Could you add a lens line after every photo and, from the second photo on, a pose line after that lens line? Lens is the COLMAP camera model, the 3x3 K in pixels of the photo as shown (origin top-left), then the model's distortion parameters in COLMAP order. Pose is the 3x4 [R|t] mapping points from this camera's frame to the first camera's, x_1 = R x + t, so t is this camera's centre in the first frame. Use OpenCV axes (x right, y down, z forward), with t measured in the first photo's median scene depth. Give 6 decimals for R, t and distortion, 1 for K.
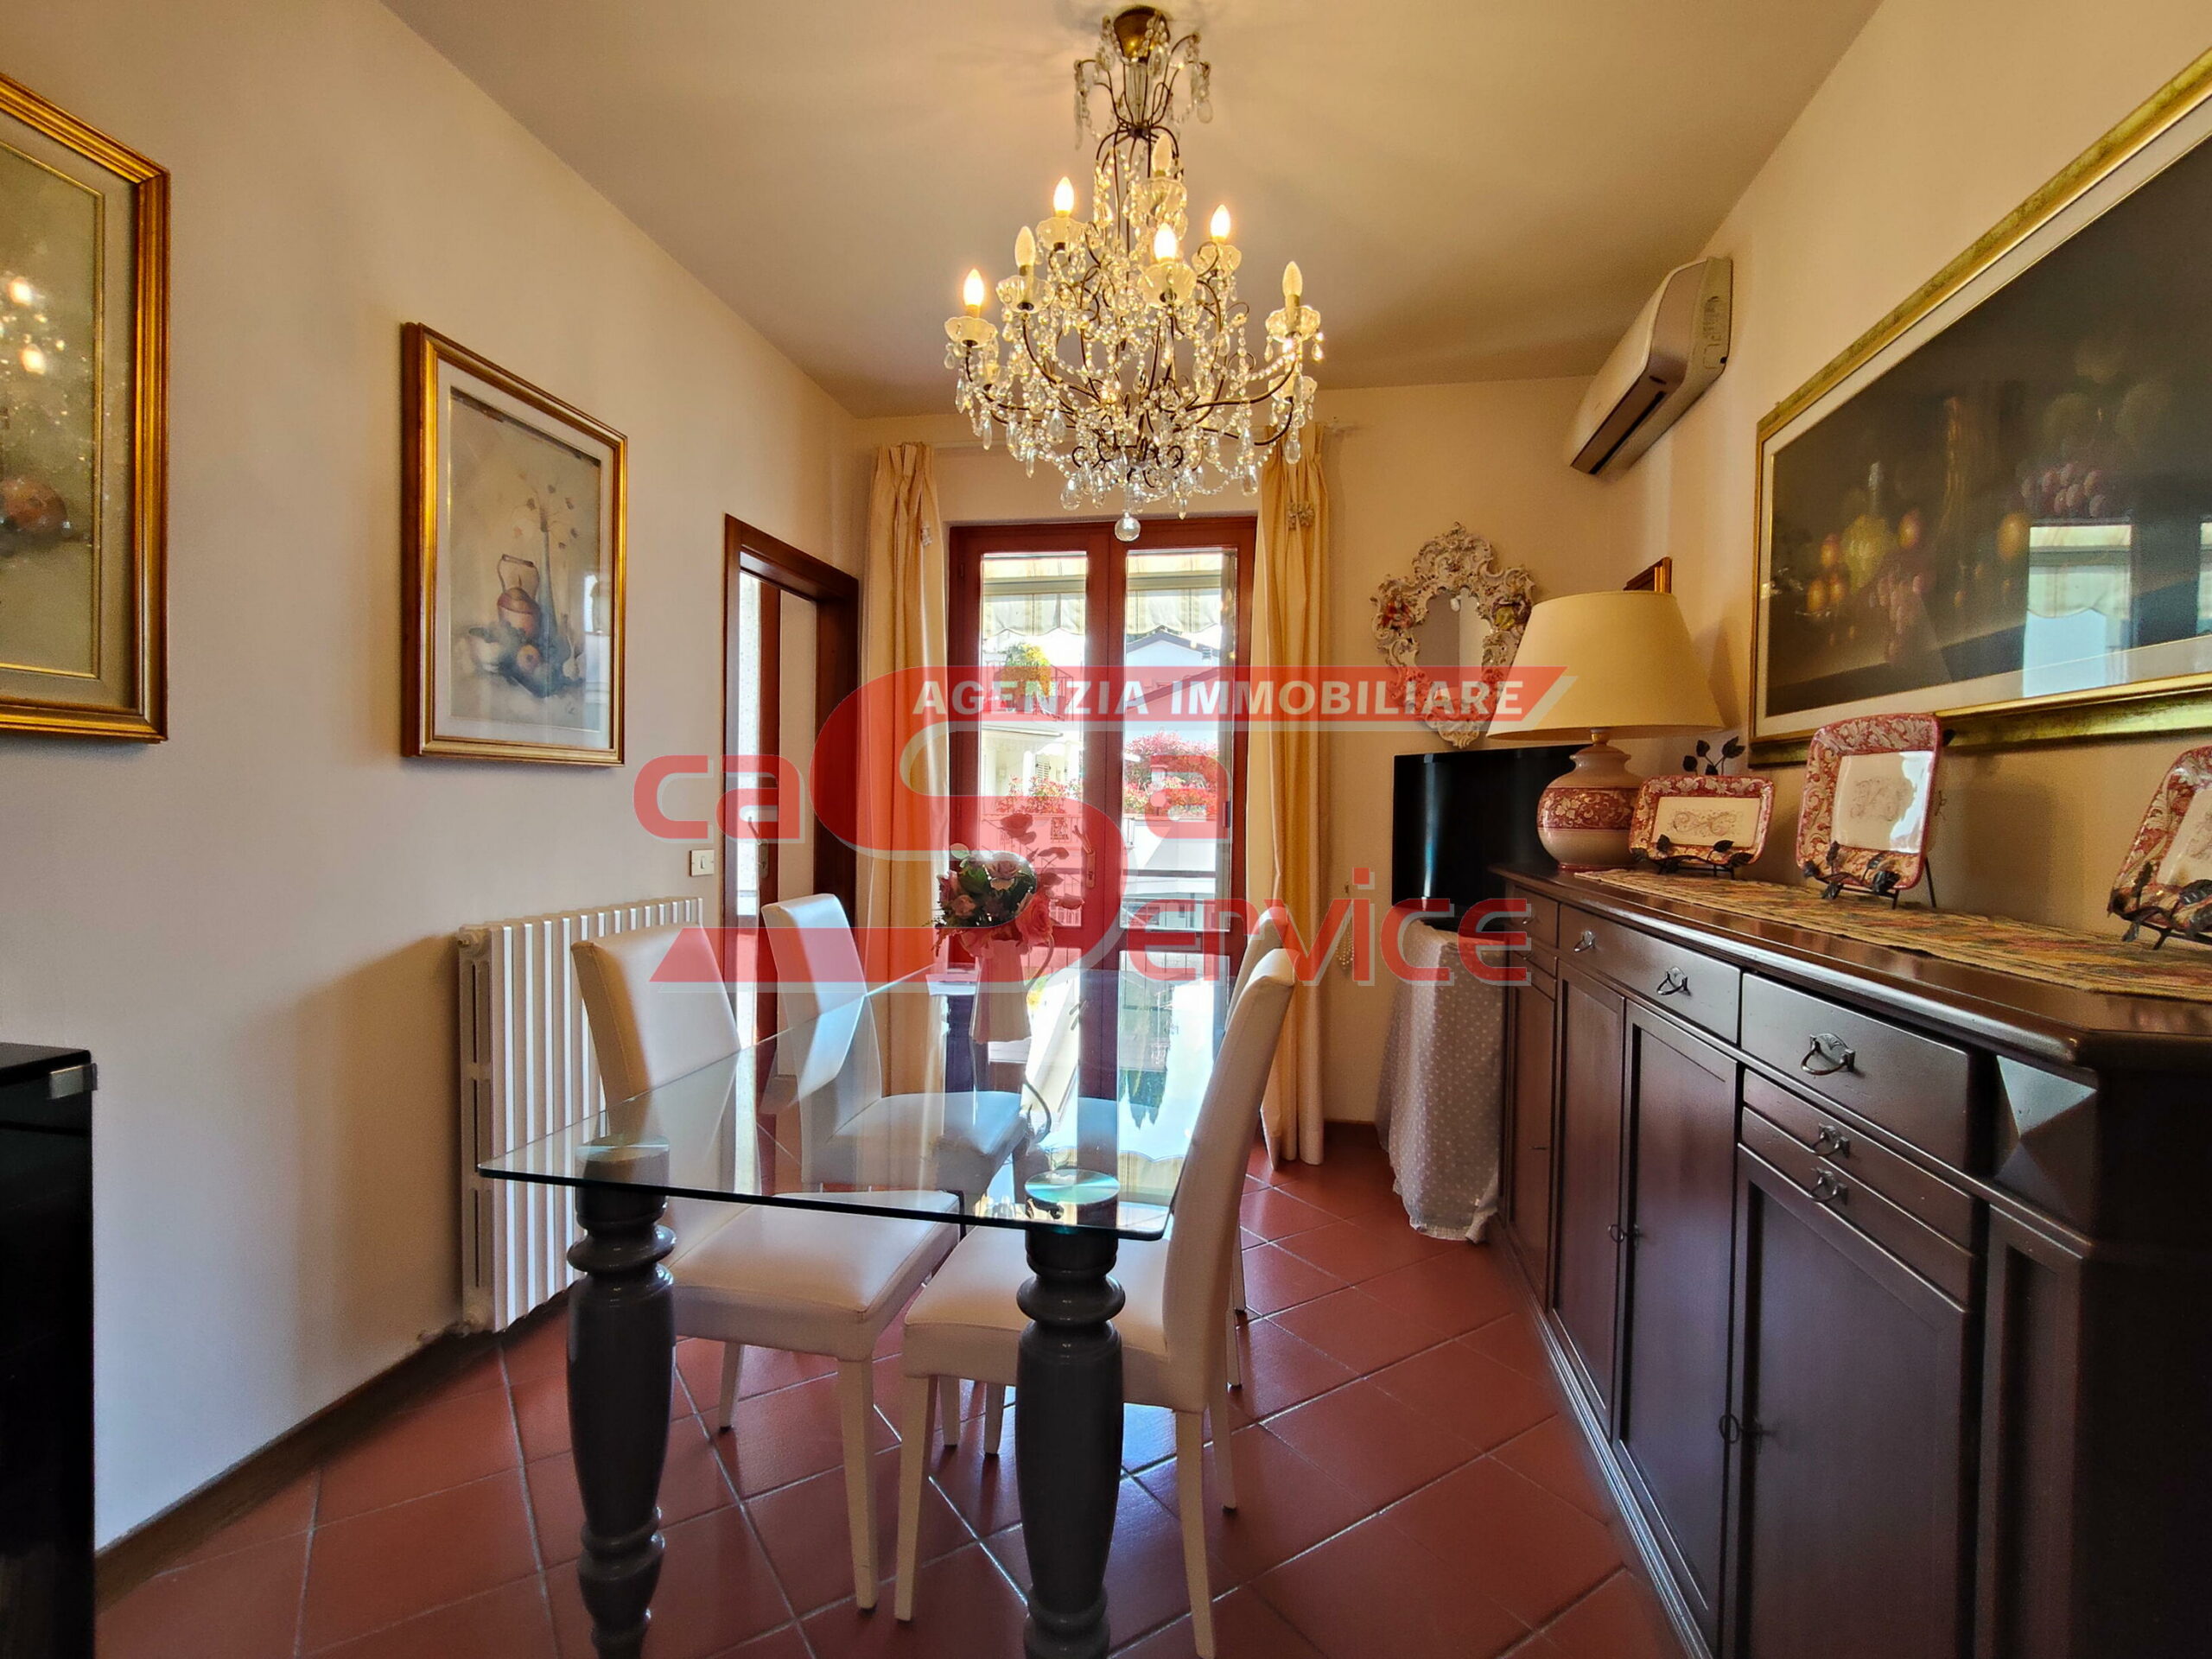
lens RADIAL K [[1034.2, 0, 1096.1], [0, 1034.2, 829.9], [0, 0, 1]] dist [-0.002385, -0.000547]
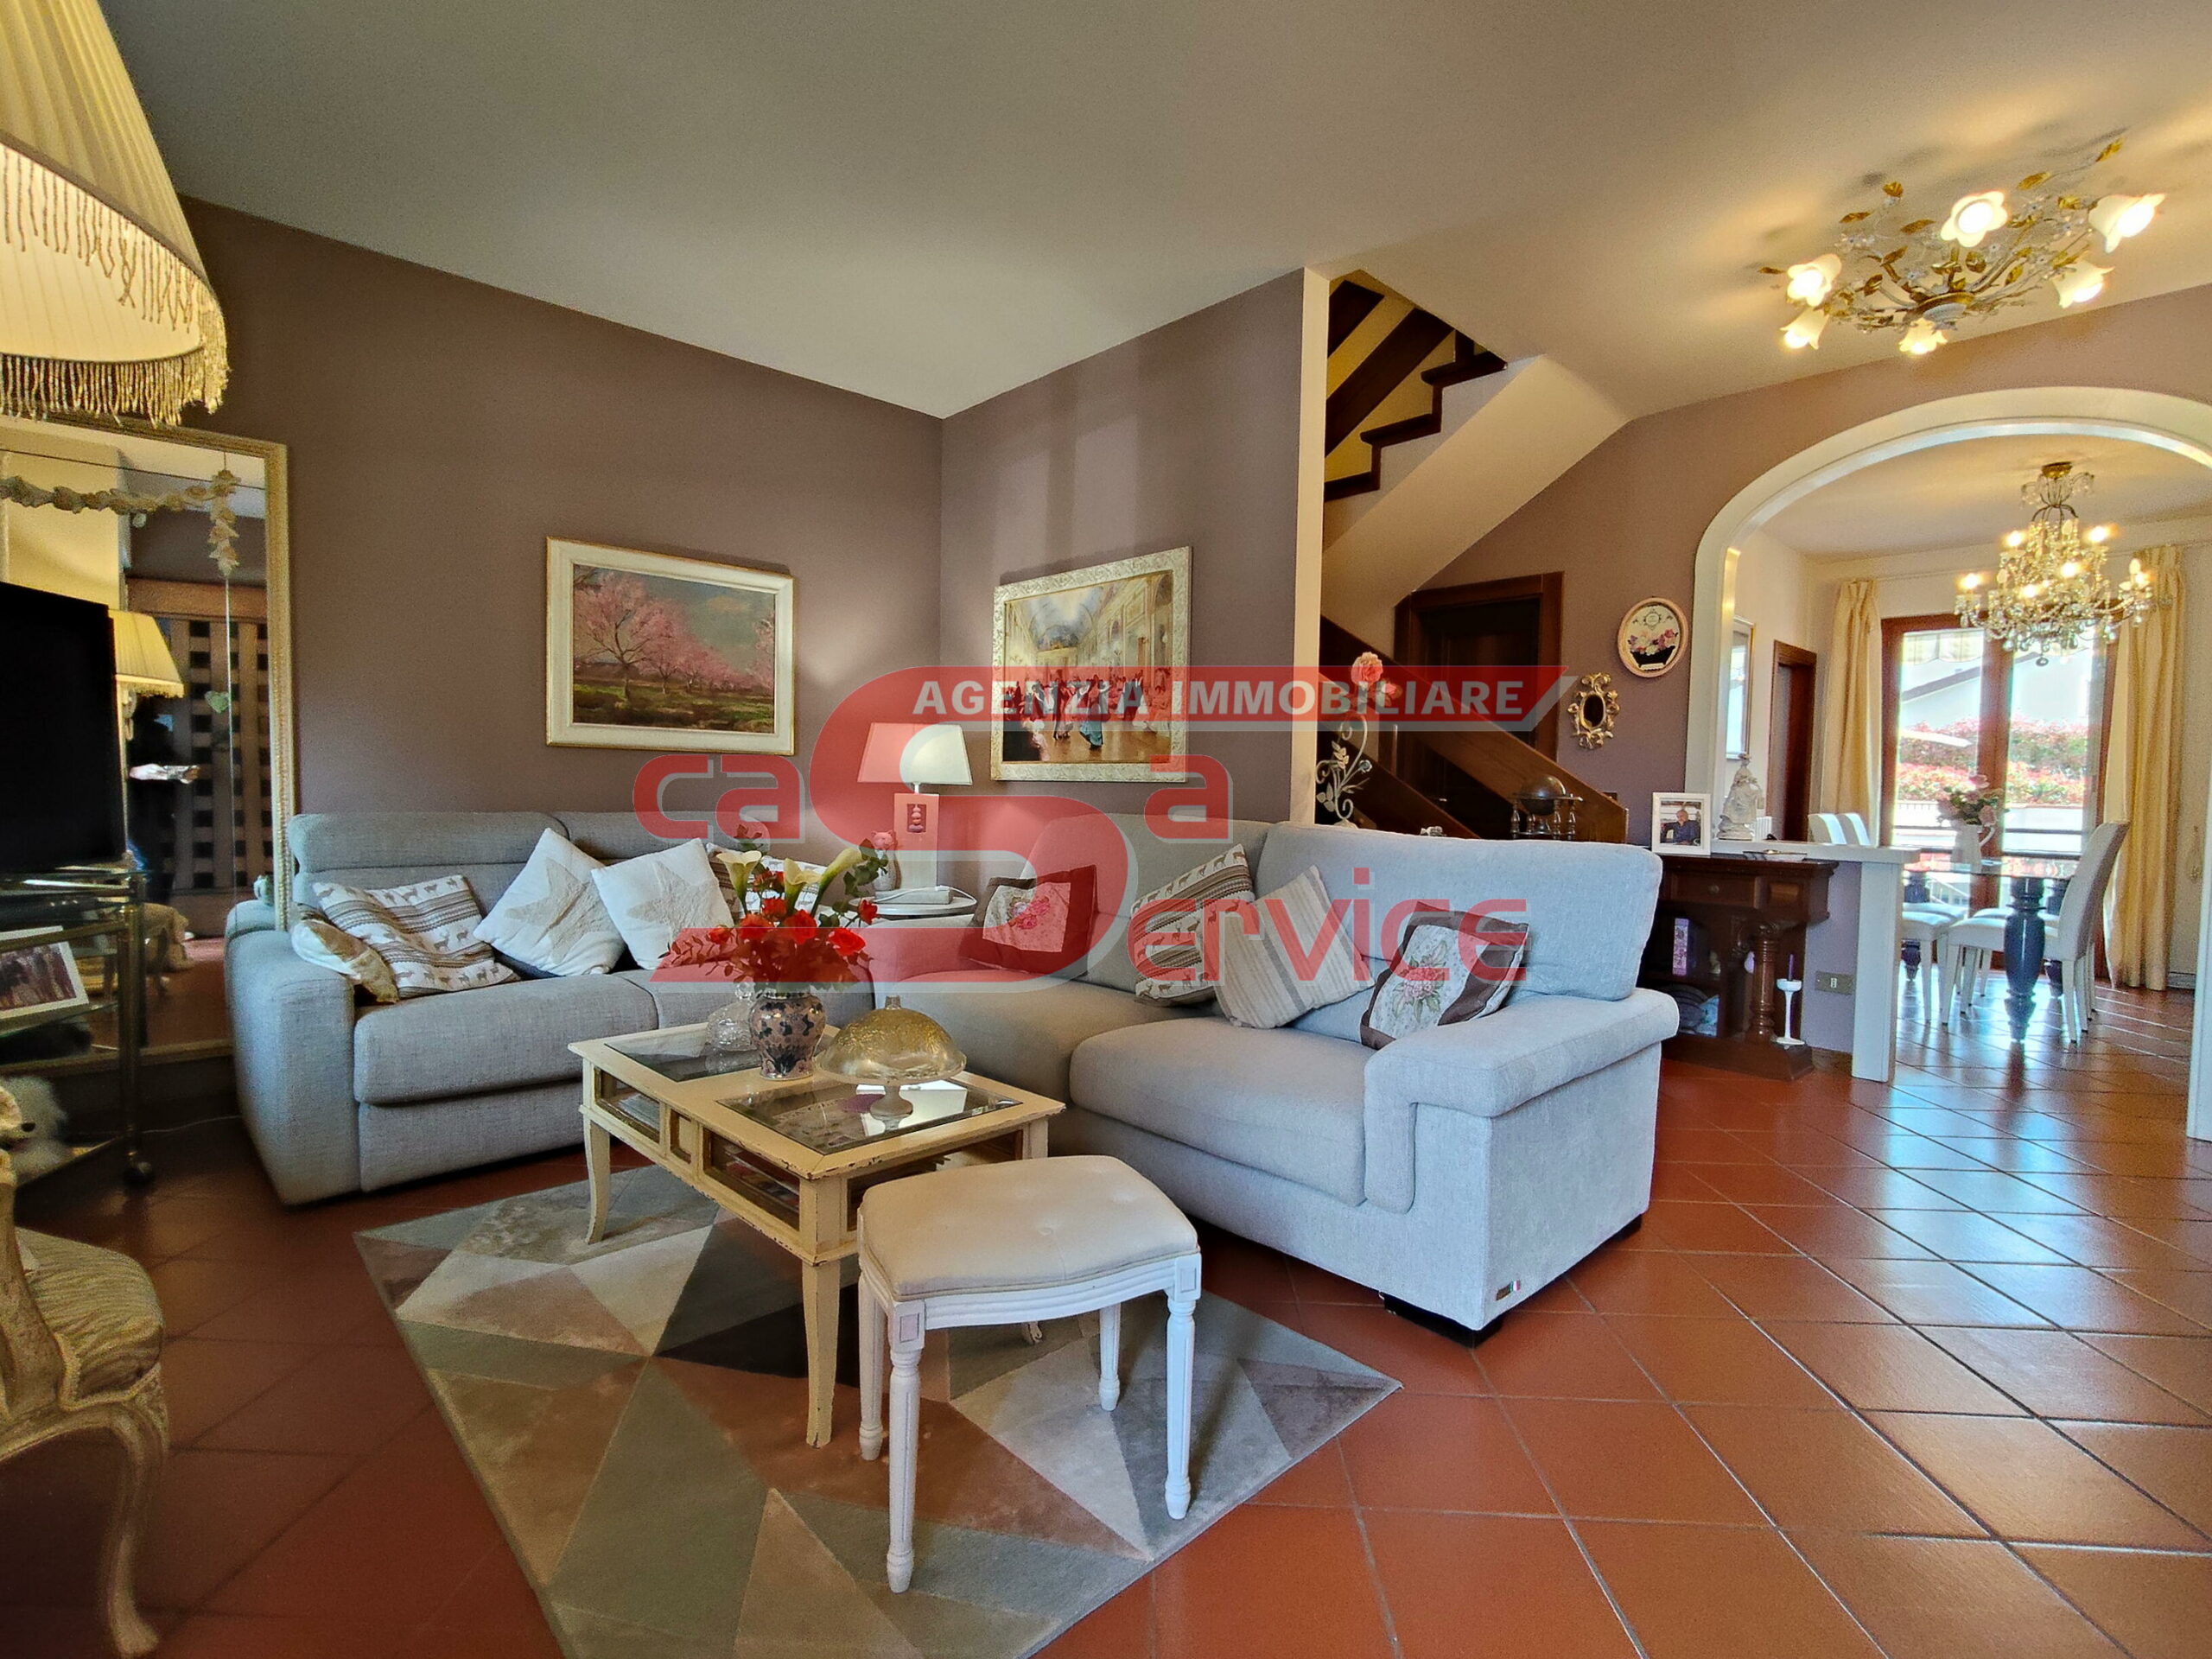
lens RADIAL K [[1034.2, 0, 1096.1], [0, 1034.2, 829.9], [0, 0, 1]] dist [-0.002385, -0.000547]
pose [[0.808530, 0.024687, -0.587936, -0.279599], [-0.019770, 0.999695, 0.014788, 0.087351], [0.588122, -0.000333, 0.808772, -1.811651]]
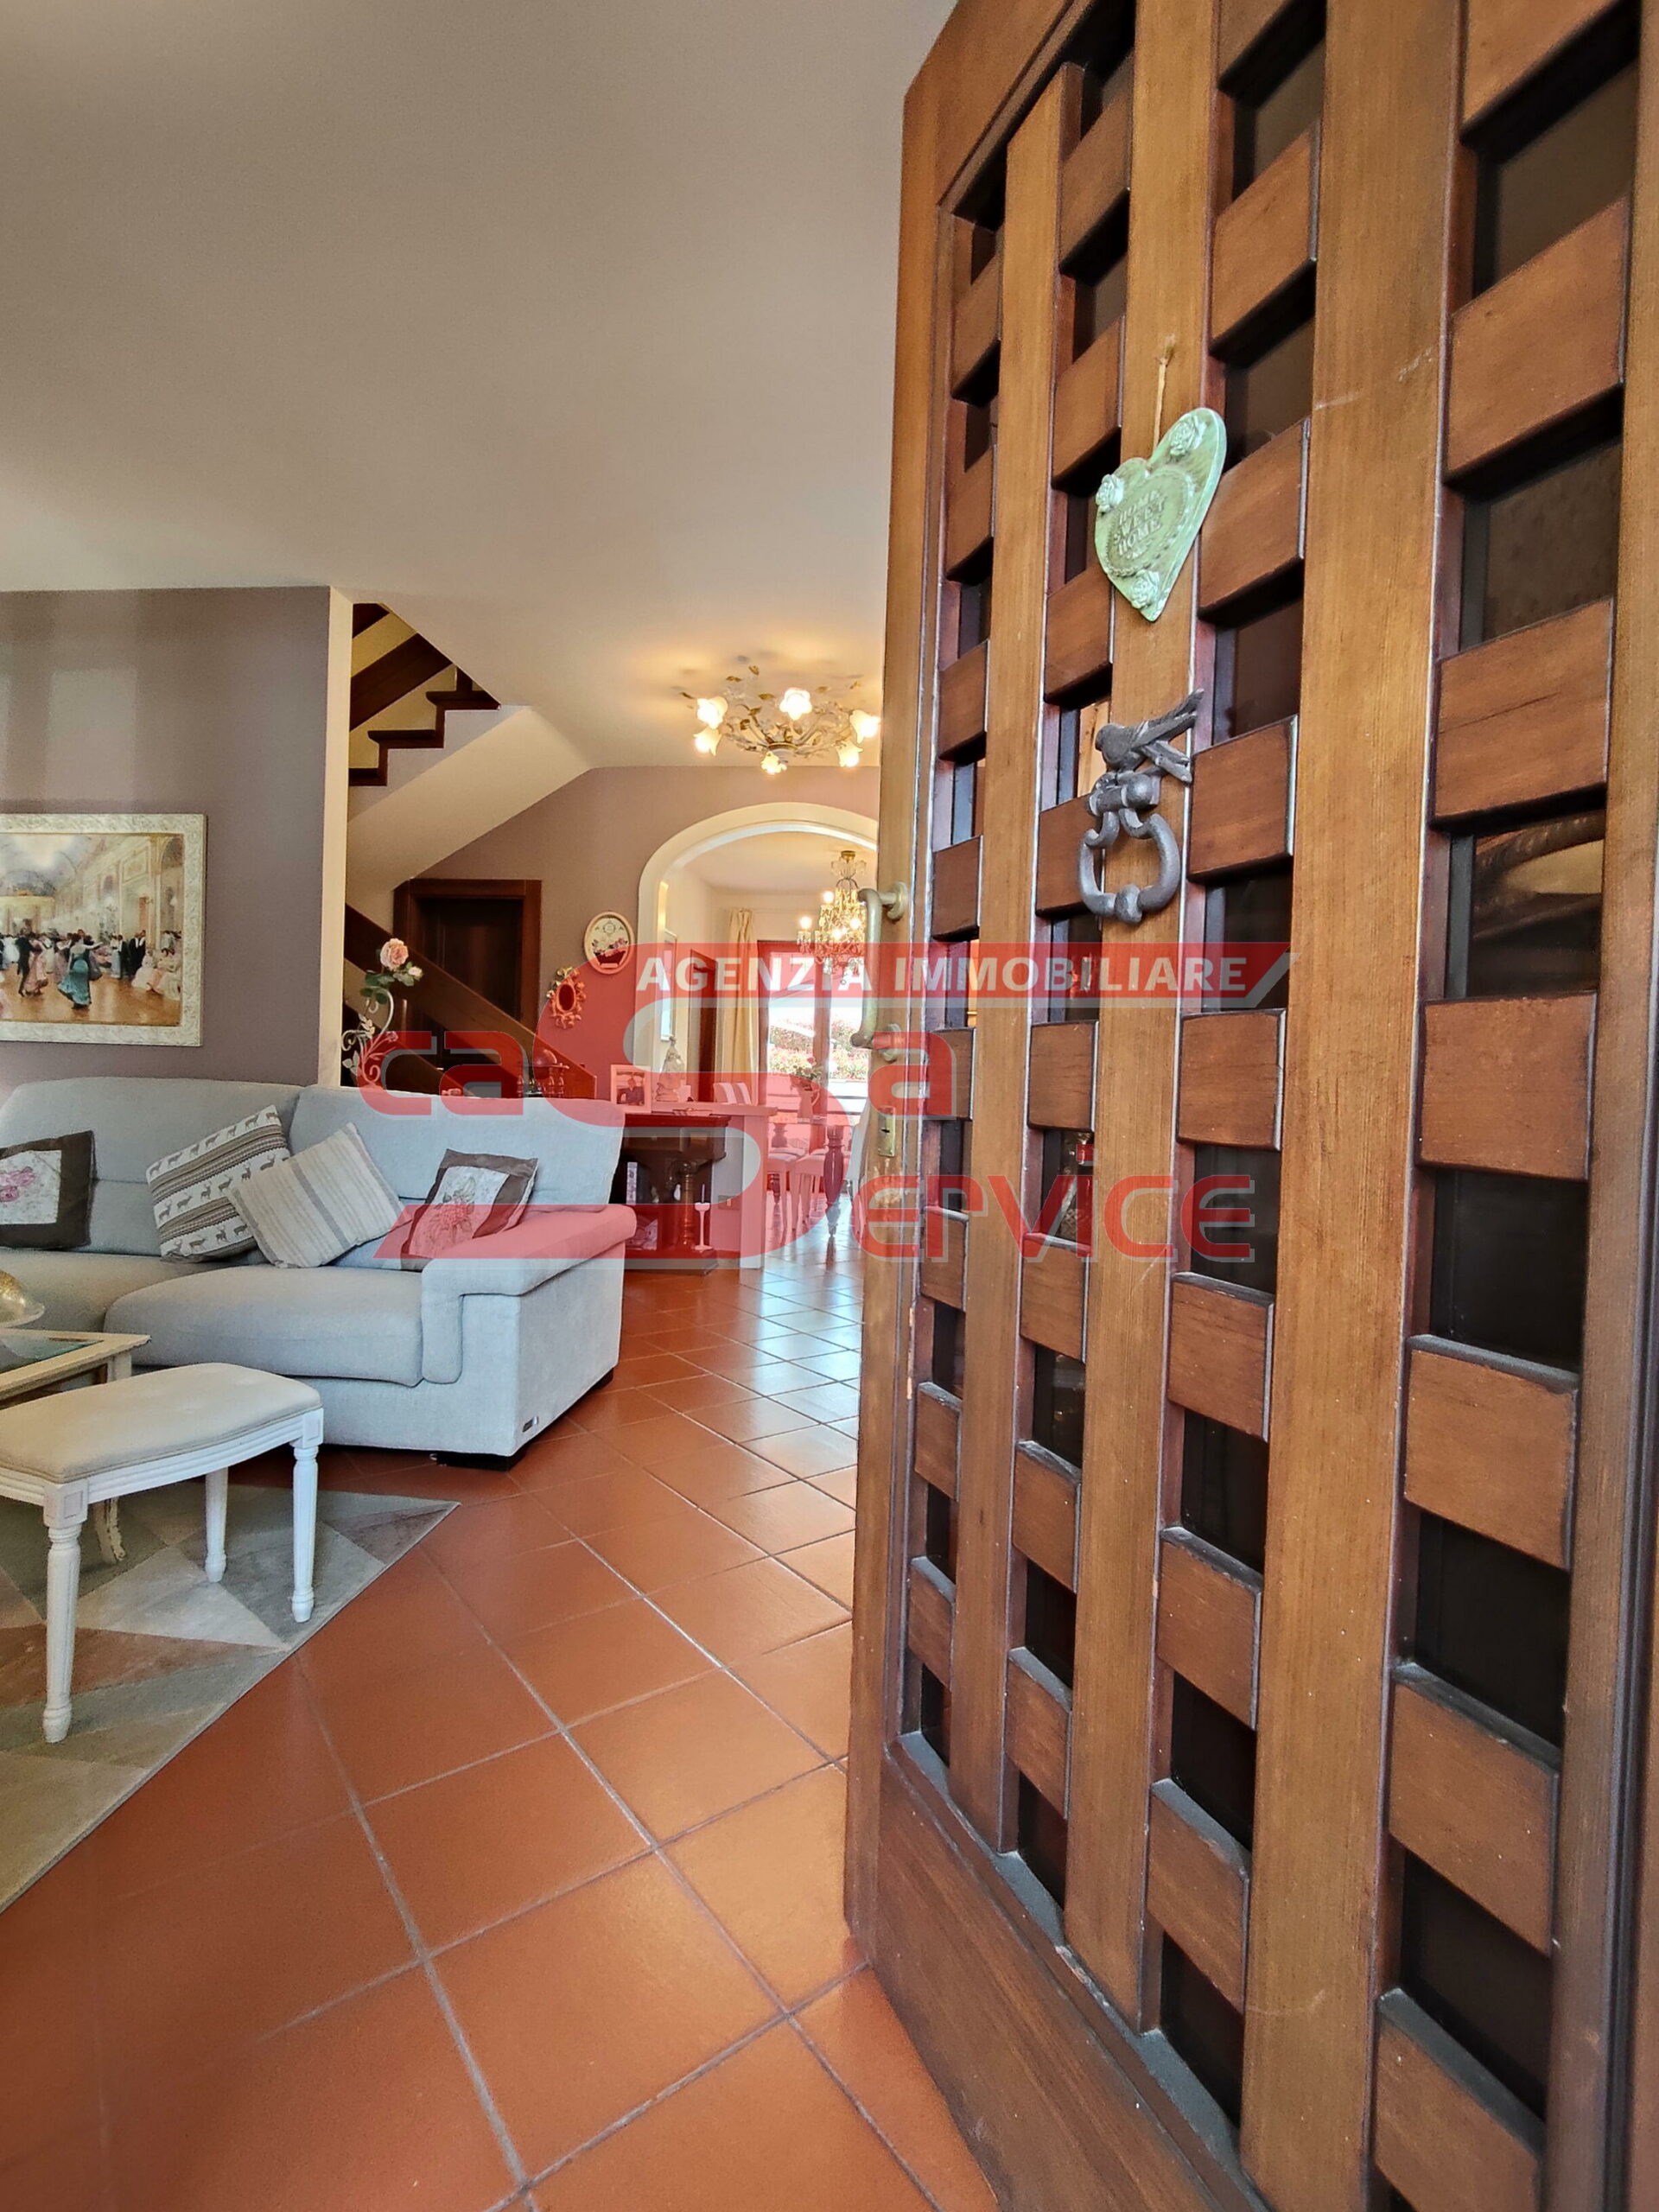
lens RADIAL K [[1034.2, 0, 833.7], [0, 1034.2, 1109.2], [0, 0, 1]] dist [-0.002385, -0.000547]
pose [[0.995969, 0.015151, 0.088404, -0.261712], [-0.015815, 0.999852, 0.006813, 0.108058], [-0.088287, -0.008184, 0.996061, -2.171723]]
